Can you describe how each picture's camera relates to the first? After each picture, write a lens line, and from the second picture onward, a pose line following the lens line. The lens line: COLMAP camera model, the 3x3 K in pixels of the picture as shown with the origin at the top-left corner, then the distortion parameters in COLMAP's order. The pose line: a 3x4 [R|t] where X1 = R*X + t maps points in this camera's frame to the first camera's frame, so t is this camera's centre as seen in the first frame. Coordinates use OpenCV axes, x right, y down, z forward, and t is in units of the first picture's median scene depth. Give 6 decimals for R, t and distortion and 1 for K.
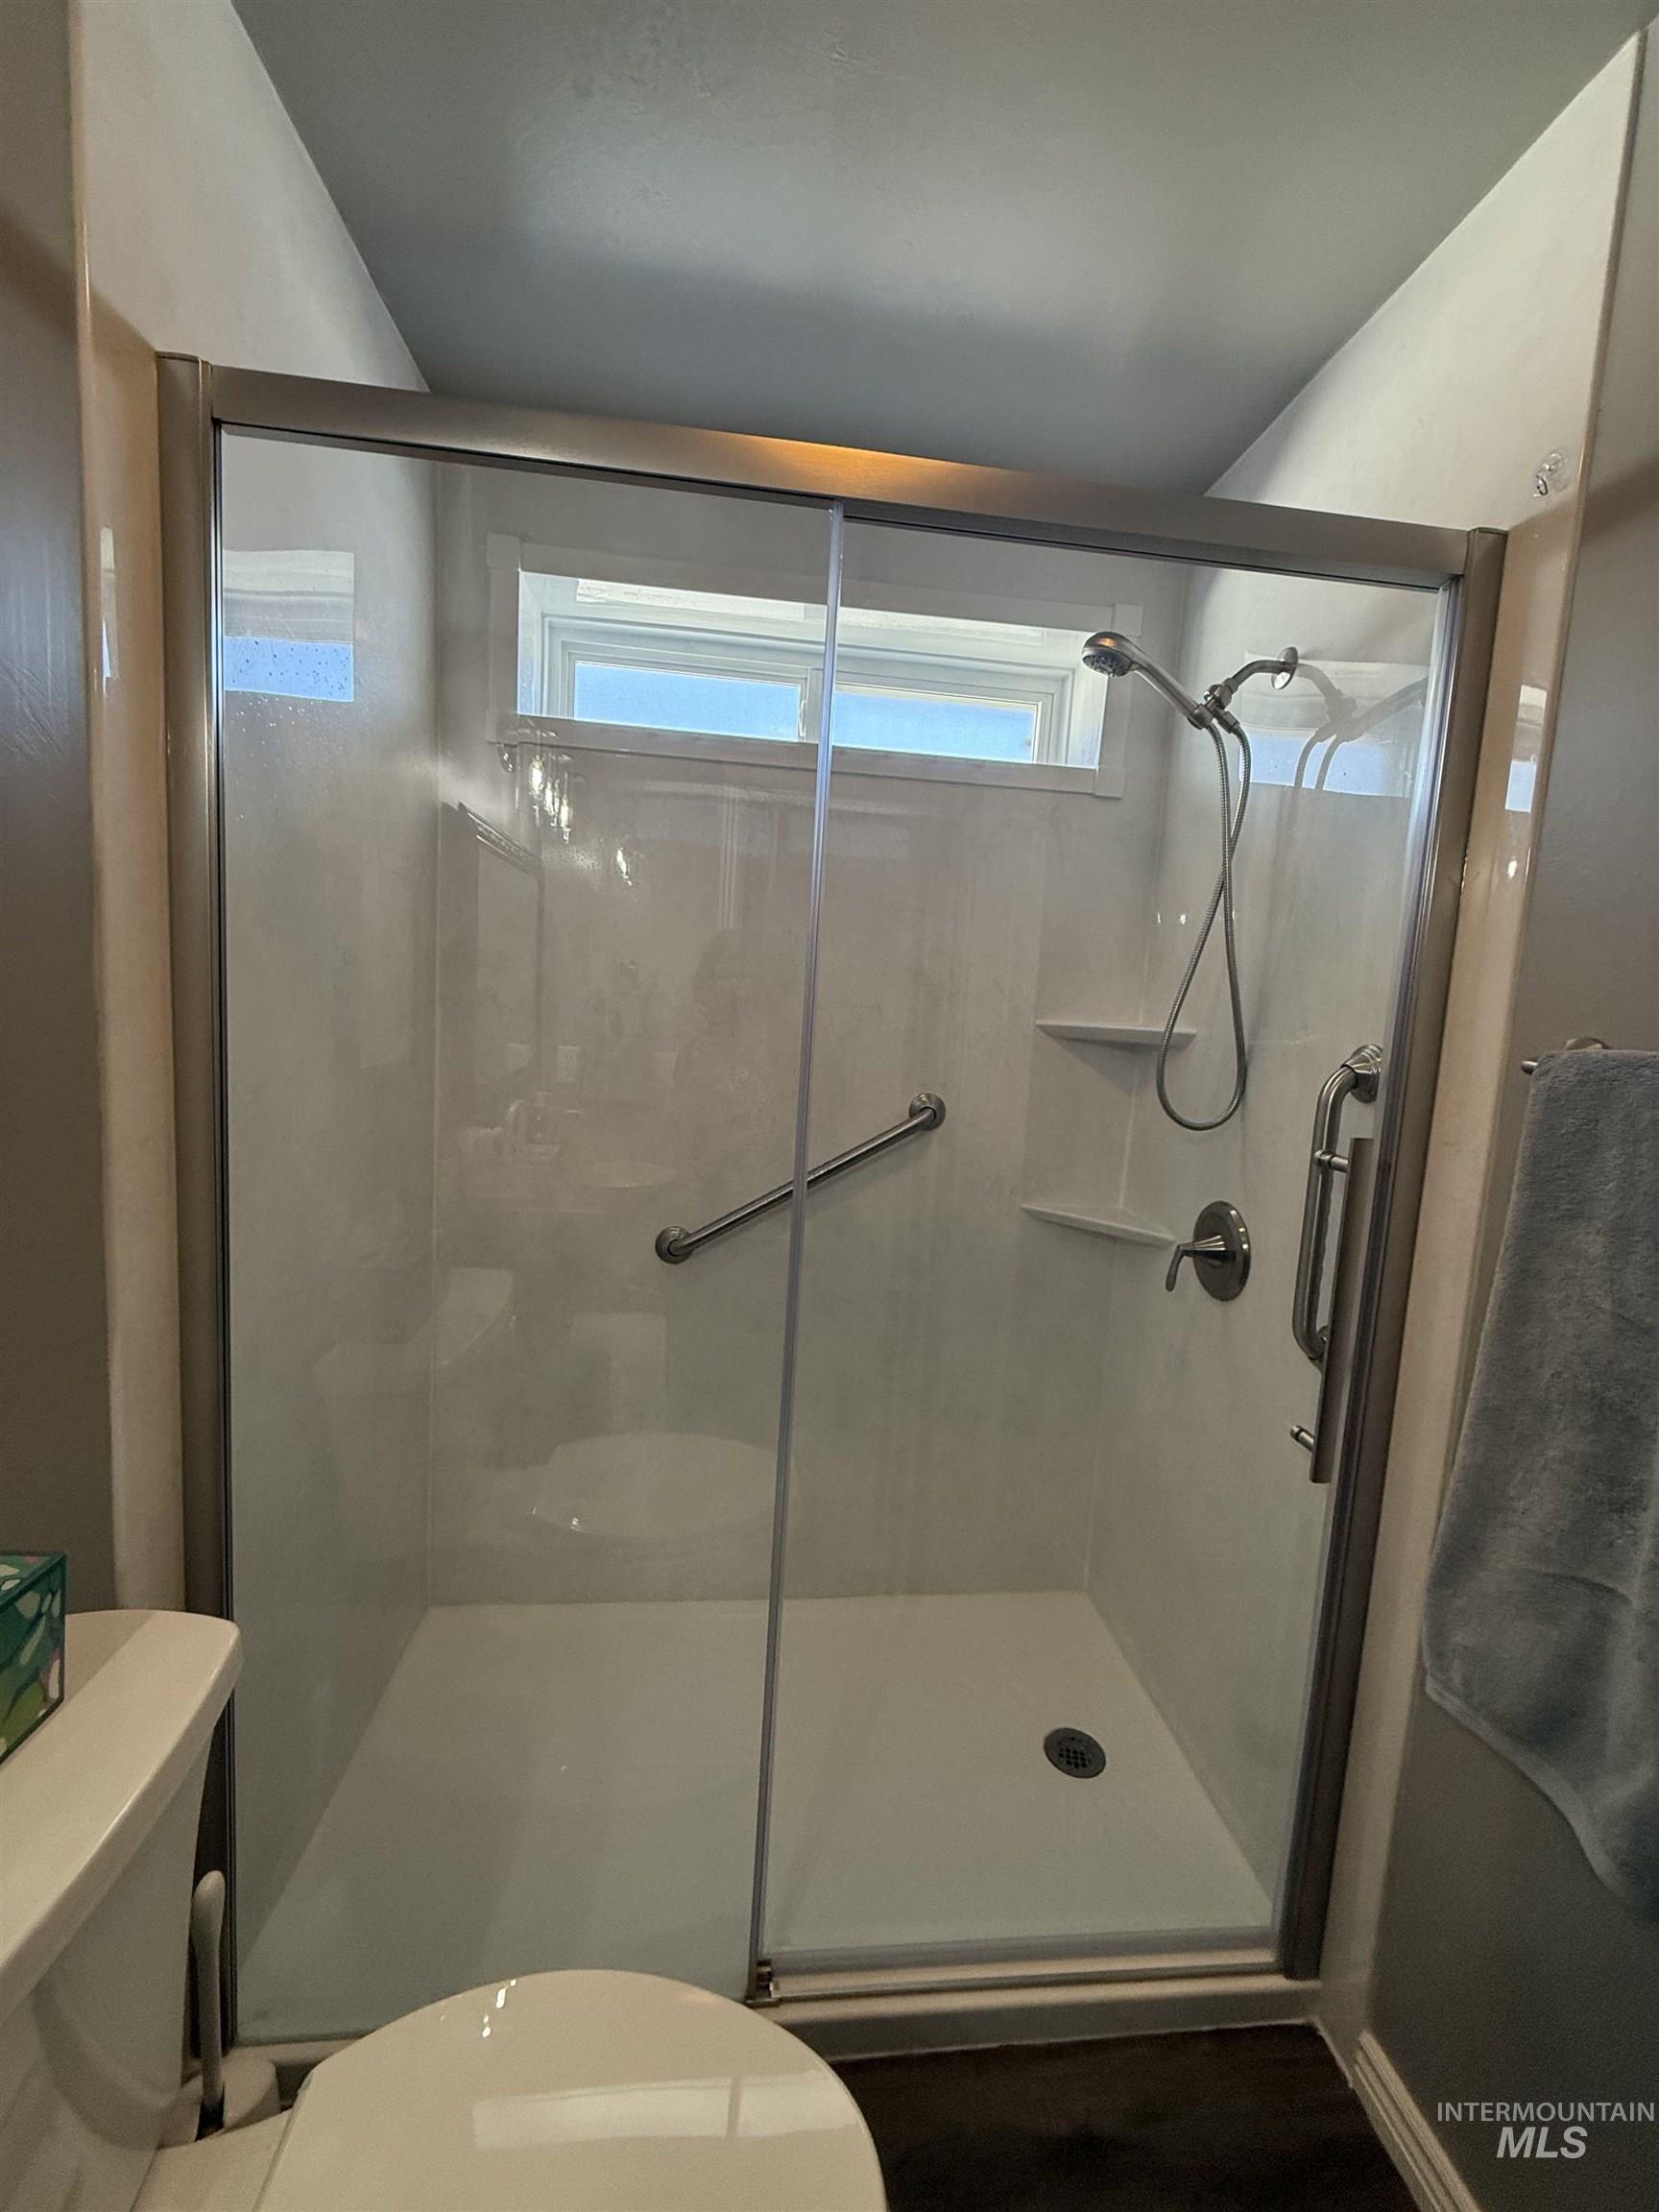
lens RADIAL K [[908.1, 0, 829.5], [0, 908.1, 1106.0], [0, 0, 1]] dist [-0.000014, 0.000124]
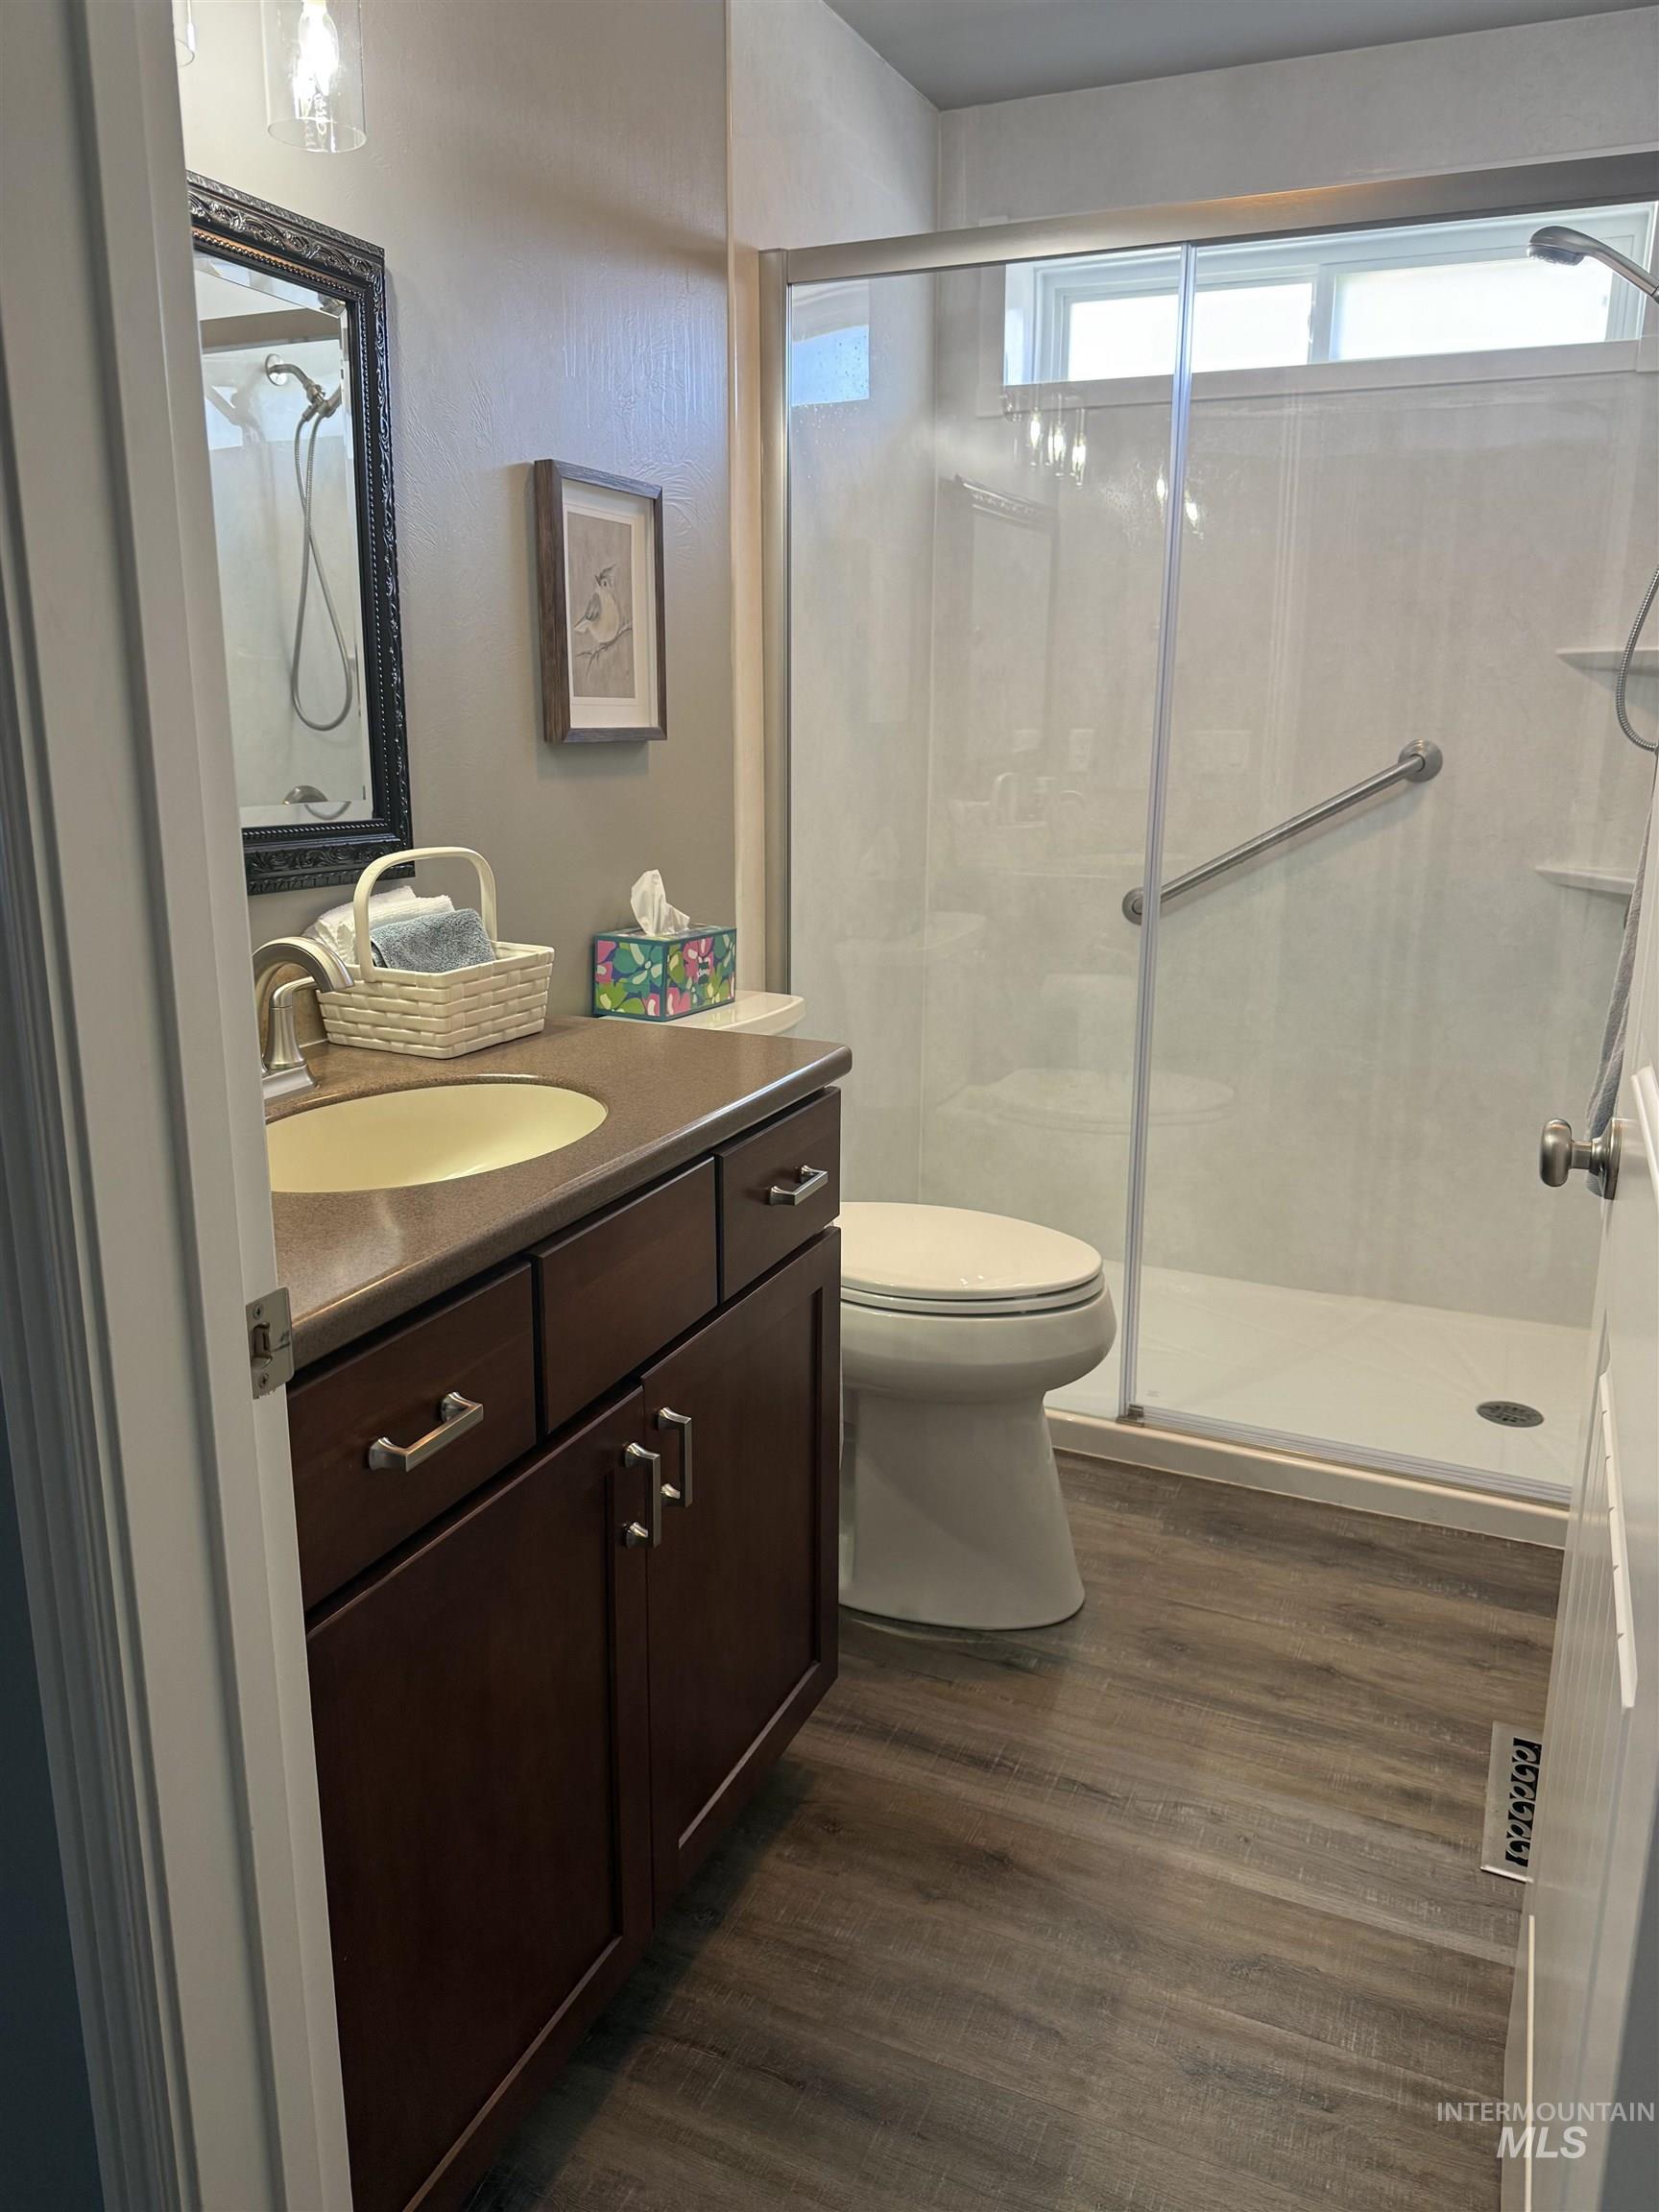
lens RADIAL K [[1635.7, 0, 792.6], [0, 1635.7, 1100.6], [0, 0, 1]] dist [0.057507, 0.000924]
pose [[0.864506, 0.064175, -0.498509, 0.425659], [-0.006445, 0.993149, 0.116674, 0.160082], [0.502582, -0.097653, 0.858997, -0.799483]]
